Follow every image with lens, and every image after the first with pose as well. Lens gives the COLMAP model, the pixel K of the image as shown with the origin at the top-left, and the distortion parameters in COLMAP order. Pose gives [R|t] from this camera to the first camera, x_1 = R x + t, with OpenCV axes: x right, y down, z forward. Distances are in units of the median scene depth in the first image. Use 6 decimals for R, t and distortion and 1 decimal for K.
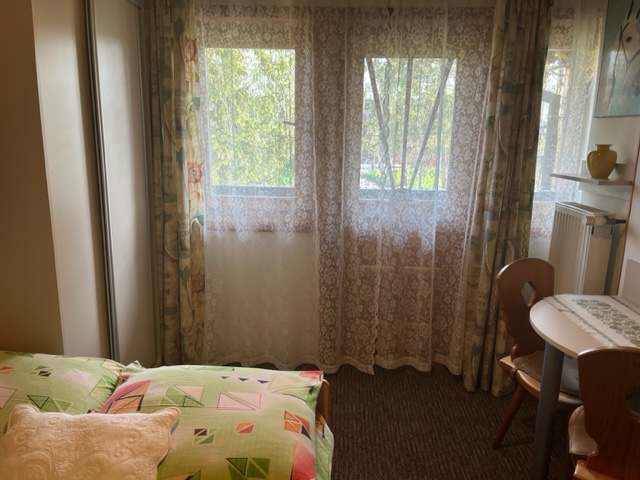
lens RADIAL K [[493.6, 0, 320.0], [0, 493.6, 240.0], [0, 0, 1]] dist [0.003664, -0.010850]
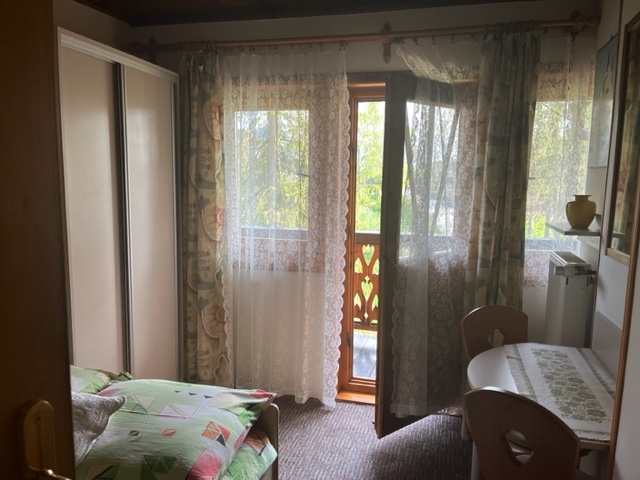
lens RADIAL K [[493.6, 0, 320.0], [0, 493.6, 240.0], [0, 0, 1]] dist [0.003664, -0.010850]
pose [[0.977103, 0.024400, -0.211364, 0.245762], [-0.041894, 0.996018, -0.078692, -0.001594], [0.208603, 0.085745, 0.974234, -0.072523]]
